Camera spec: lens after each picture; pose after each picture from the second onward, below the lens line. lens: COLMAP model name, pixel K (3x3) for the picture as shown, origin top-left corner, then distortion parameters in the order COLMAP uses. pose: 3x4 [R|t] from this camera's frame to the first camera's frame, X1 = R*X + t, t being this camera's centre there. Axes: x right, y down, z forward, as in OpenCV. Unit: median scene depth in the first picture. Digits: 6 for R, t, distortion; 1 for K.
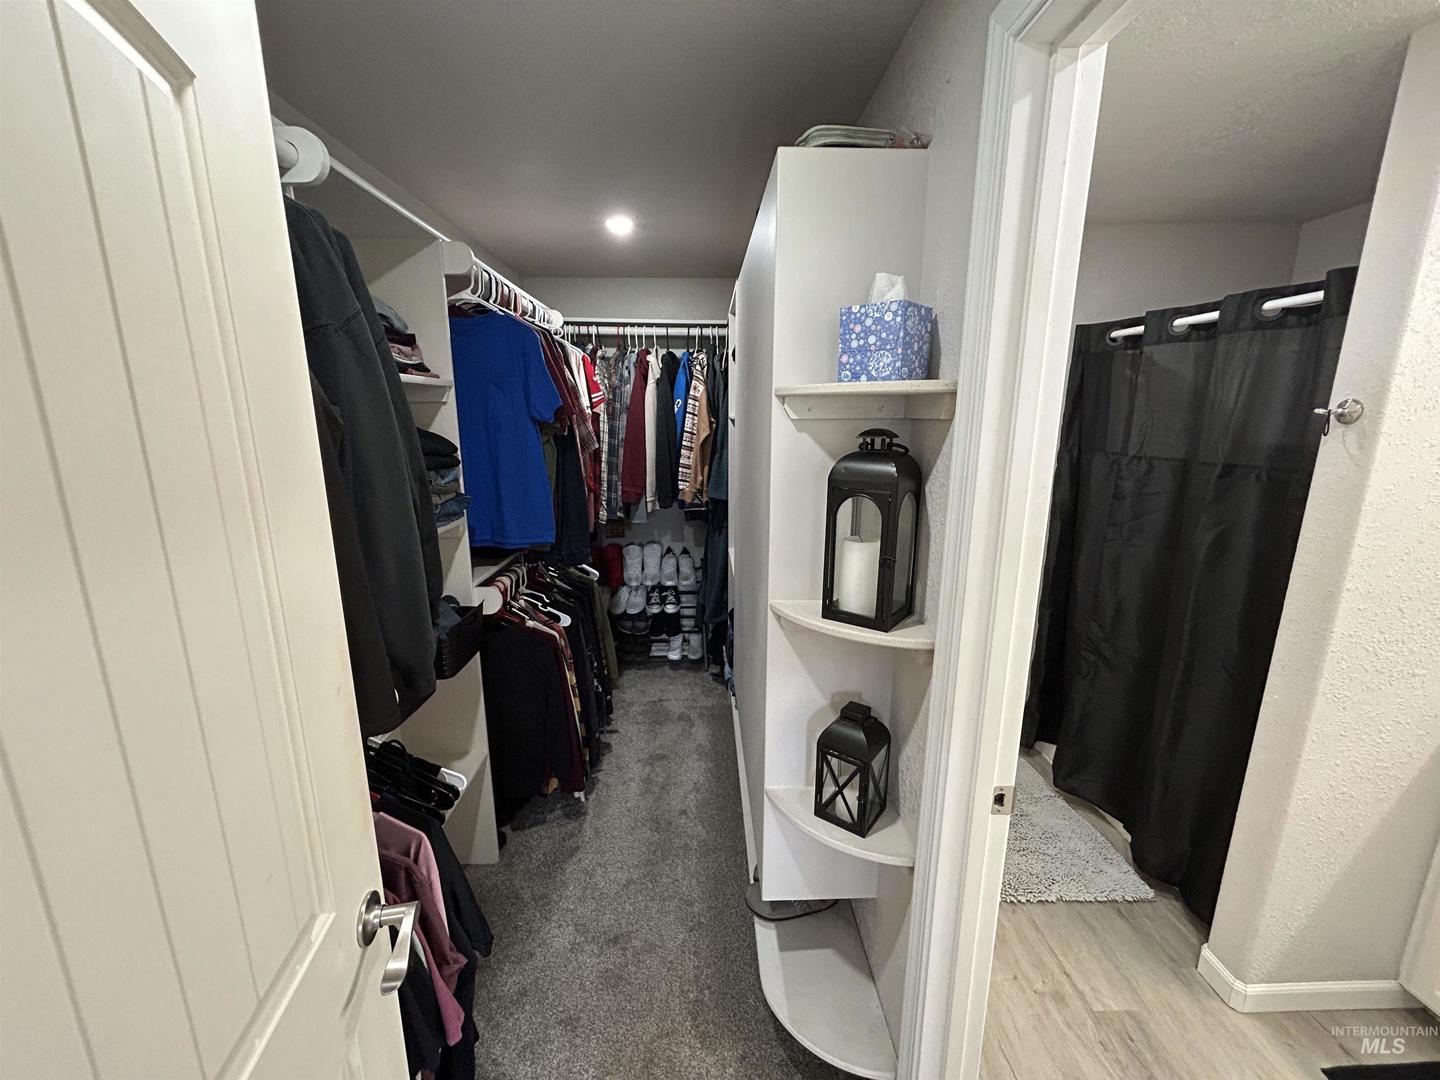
lens RADIAL K [[579.0, 0, 716.3], [0, 579.0, 539.9], [0, 0, 1]] dist [-0.001424, -0.000621]
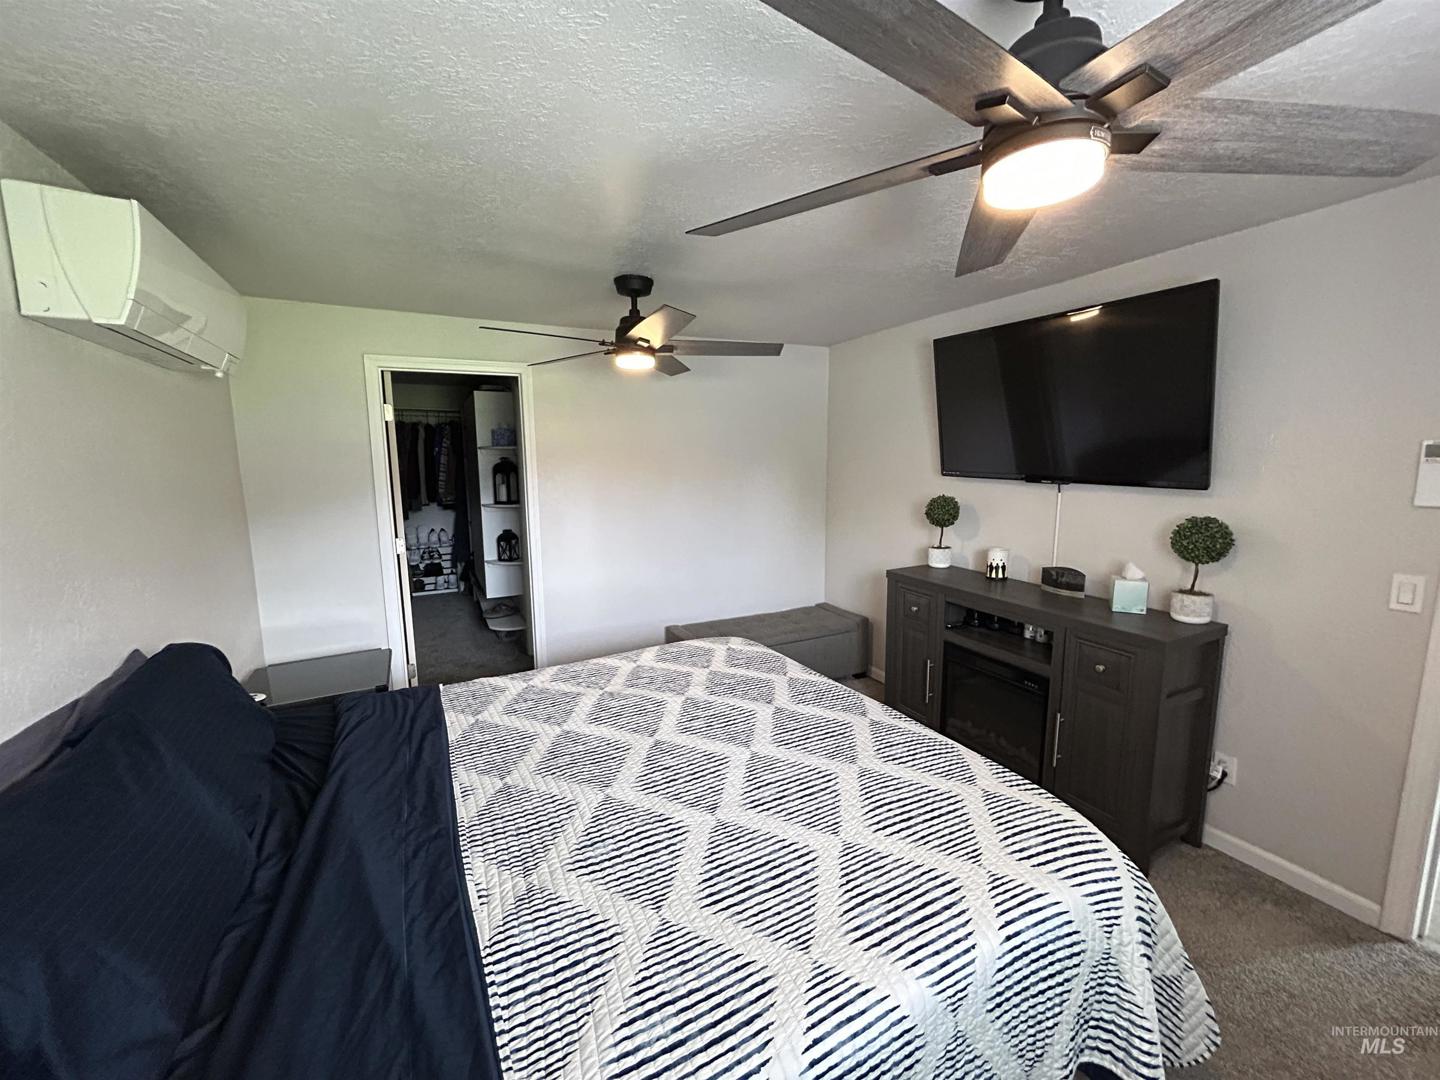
lens RADIAL K [[579.0, 0, 716.3], [0, 579.0, 539.9], [0, 0, 1]] dist [-0.001424, -0.000621]
pose [[0.905902, -0.072196, 0.417287, -0.090275], [0.098060, 0.994342, -0.040846, 0.518168], [-0.411977, 0.077922, 0.907856, -2.452359]]
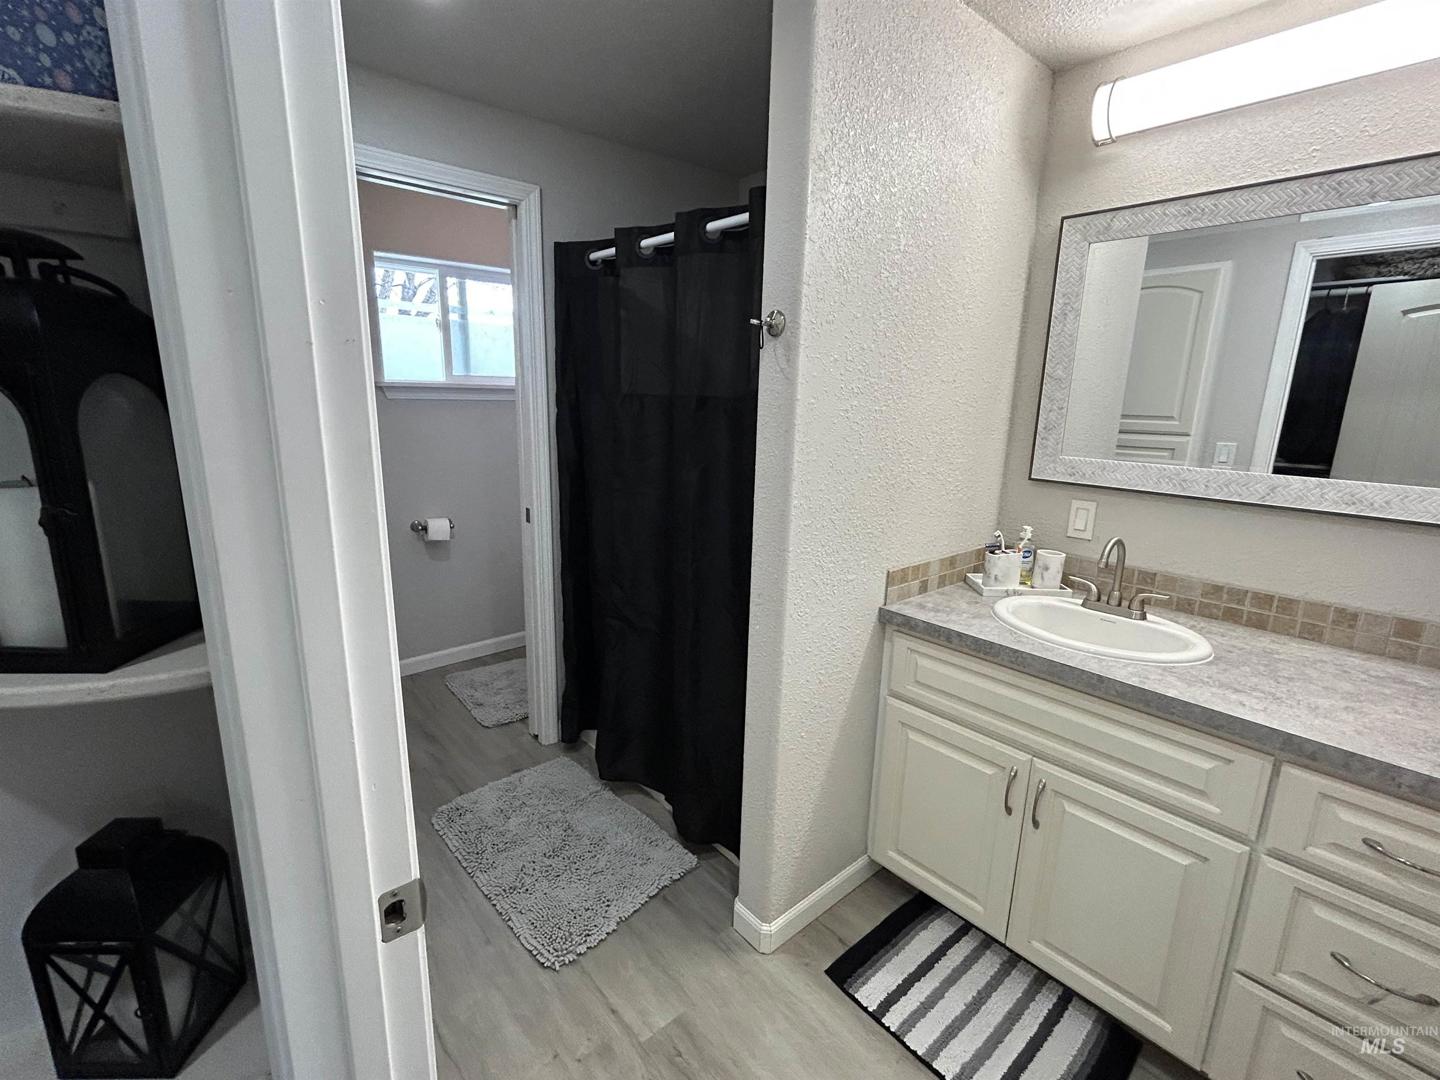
lens RADIAL K [[654.2, 0, 720.0], [0, 654.2, 540.0], [0, 0, 1]] dist [0.000209, -0.000245]
pose [[0.764379, -0.123642, 0.632801, 0.235909], [0.111243, 0.992013, 0.059454, 0.051691], [-0.635098, 0.024949, 0.772028, 0.183179]]
